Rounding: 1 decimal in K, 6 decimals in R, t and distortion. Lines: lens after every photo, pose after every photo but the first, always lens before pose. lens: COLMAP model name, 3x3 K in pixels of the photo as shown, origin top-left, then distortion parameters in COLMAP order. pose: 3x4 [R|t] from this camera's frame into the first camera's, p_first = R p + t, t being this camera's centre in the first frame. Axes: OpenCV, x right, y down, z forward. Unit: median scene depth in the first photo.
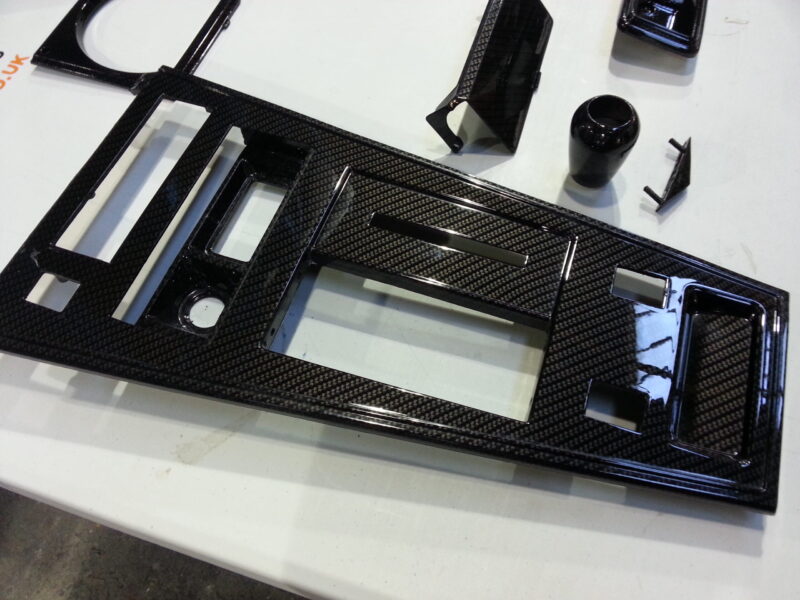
lens RADIAL K [[667.4, 0, 400.0], [0, 667.4, 300.0], [0, 0, 1]] dist [-0.003053, -0.006977]
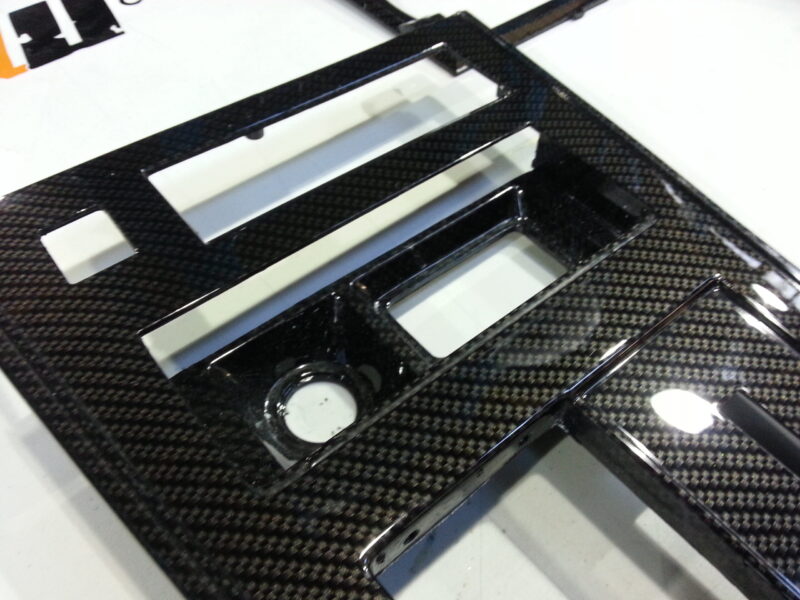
lens RADIAL K [[667.4, 0, 400.0], [0, 667.4, 300.0], [0, 0, 1]] dist [-0.003053, -0.006977]
pose [[0.852747, 0.424219, -0.304729, -0.118971], [-0.466207, 0.881246, -0.077823, -0.043695], [0.235528, 0.208430, 0.949254, 0.510314]]
